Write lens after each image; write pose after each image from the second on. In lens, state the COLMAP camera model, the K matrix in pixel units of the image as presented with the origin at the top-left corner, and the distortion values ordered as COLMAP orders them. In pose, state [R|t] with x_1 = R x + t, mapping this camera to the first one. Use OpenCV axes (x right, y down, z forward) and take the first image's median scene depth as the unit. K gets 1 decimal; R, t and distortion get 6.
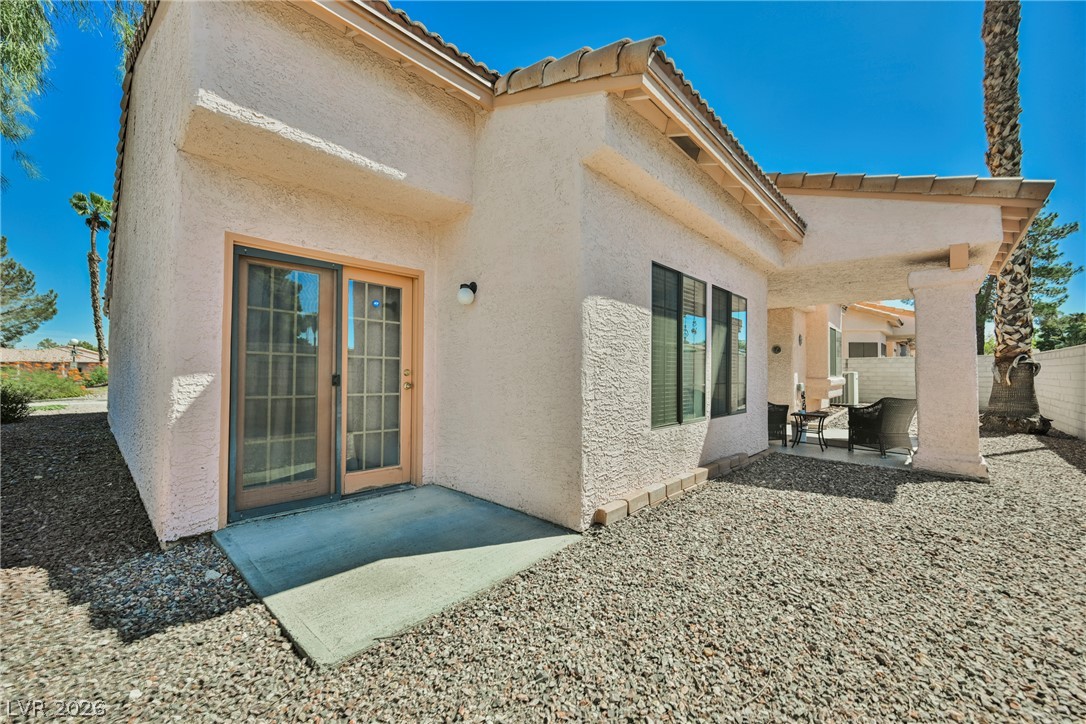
lens RADIAL K [[425.8, 0, 539.1], [0, 425.8, 361.8], [0, 0, 1]] dist [-0.002653, 0.000465]
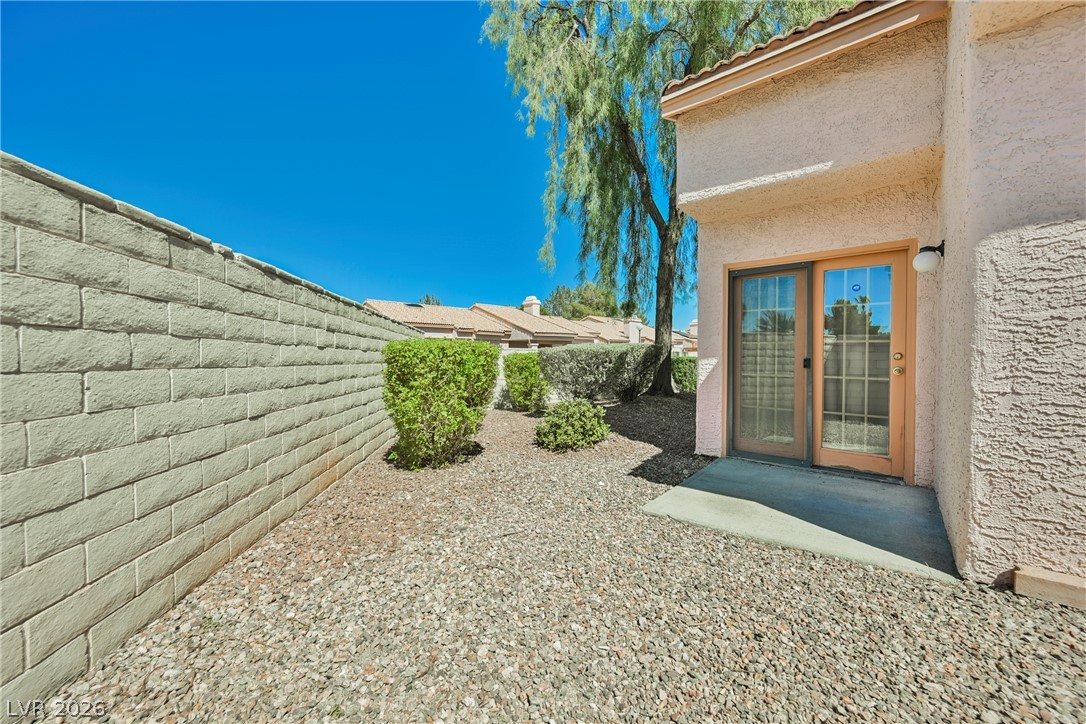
lens RADIAL K [[425.8, 0, 539.7], [0, 425.8, 365.4], [0, 0, 1]] dist [-0.002653, 0.000465]
pose [[0.033489, 0.008989, -0.999399, 0.760739], [0.018058, 0.999791, 0.009598, 0.029193], [0.999276, -0.018369, 0.033320, 0.280805]]
